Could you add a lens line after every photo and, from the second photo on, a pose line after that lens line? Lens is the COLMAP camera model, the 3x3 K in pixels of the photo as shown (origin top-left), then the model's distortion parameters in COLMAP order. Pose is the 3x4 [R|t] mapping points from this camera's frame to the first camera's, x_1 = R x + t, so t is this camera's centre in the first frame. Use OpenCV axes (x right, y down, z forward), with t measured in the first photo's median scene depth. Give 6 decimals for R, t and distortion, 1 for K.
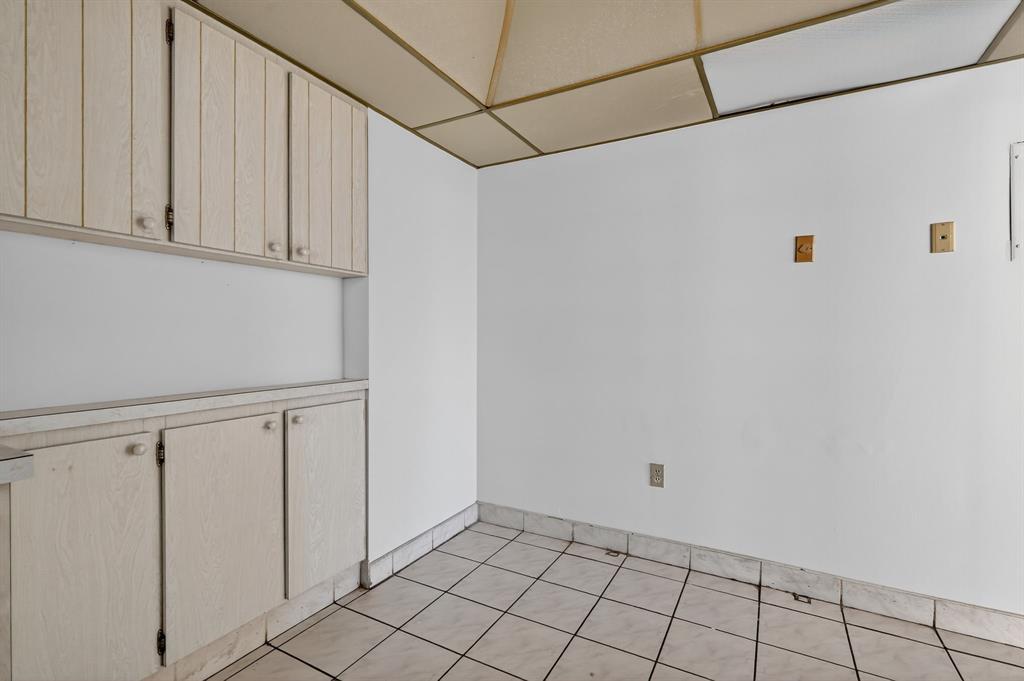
lens RADIAL K [[471.6, 0, 508.7], [0, 471.6, 335.0], [0, 0, 1]] dist [-0.000520, 0.000143]
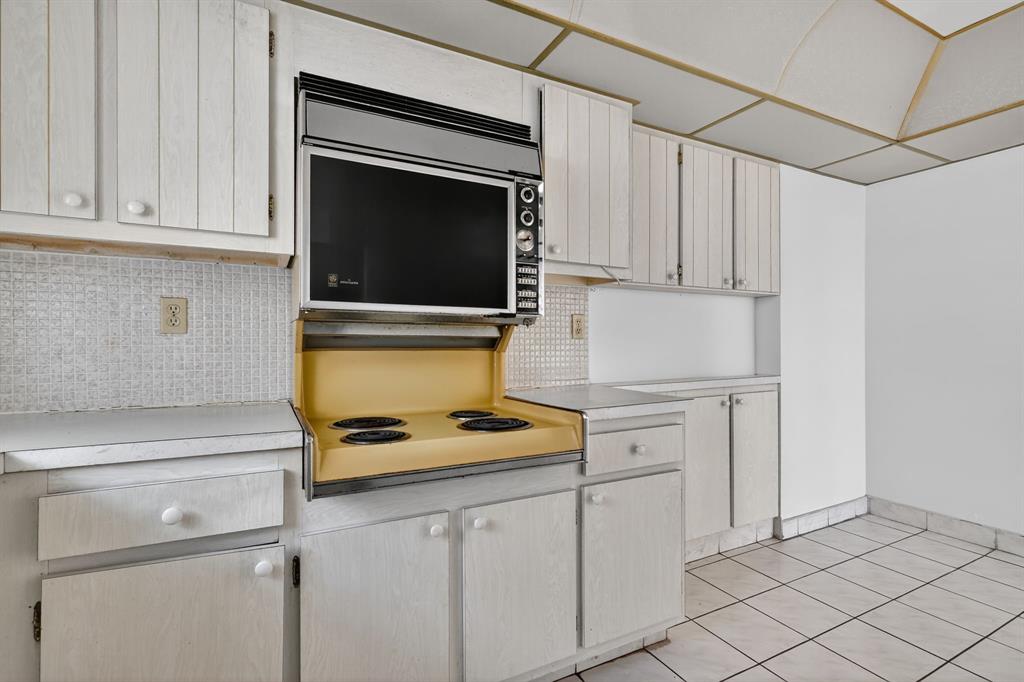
lens RADIAL K [[478.6, 0, 514.8], [0, 478.6, 339.1], [0, 0, 1]] dist [0.004156, 0.000664]
pose [[0.838907, -0.005185, -0.544250, -0.199822], [0.005562, 0.999984, -0.000953, -0.008271], [0.544247, -0.002228, 0.838922, -0.495467]]
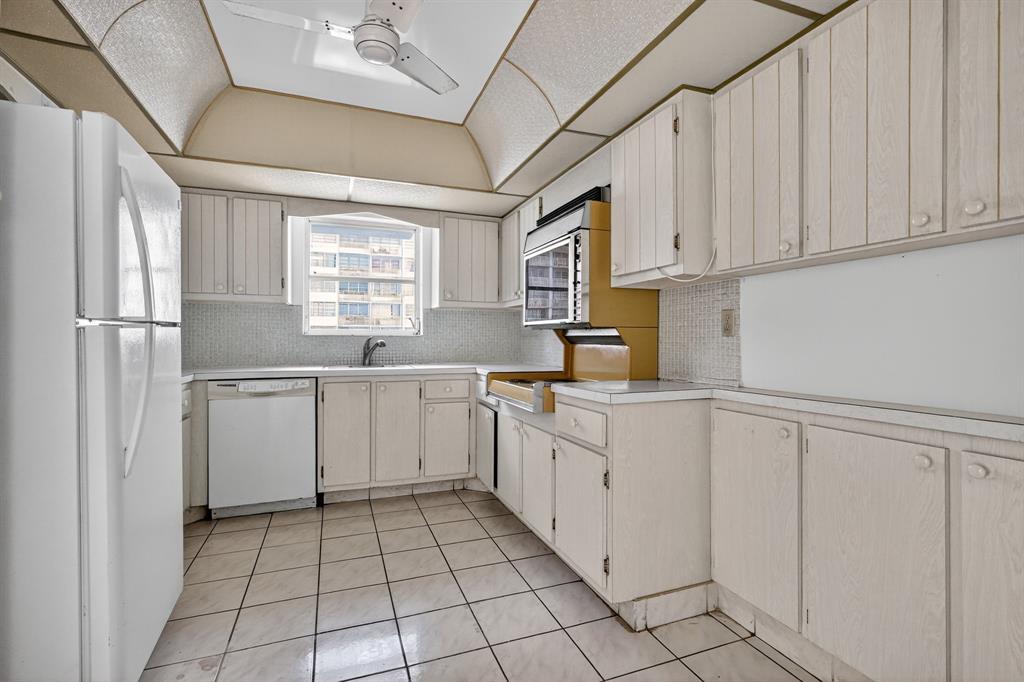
lens RADIAL K [[478.6, 0, 514.8], [0, 478.6, 339.1], [0, 0, 1]] dist [0.004156, 0.000664]
pose [[-0.634144, -0.011439, -0.773130, 0.402397], [-0.003429, 0.999922, -0.011982, 0.010102], [0.773207, -0.004948, -0.634134, 0.813038]]
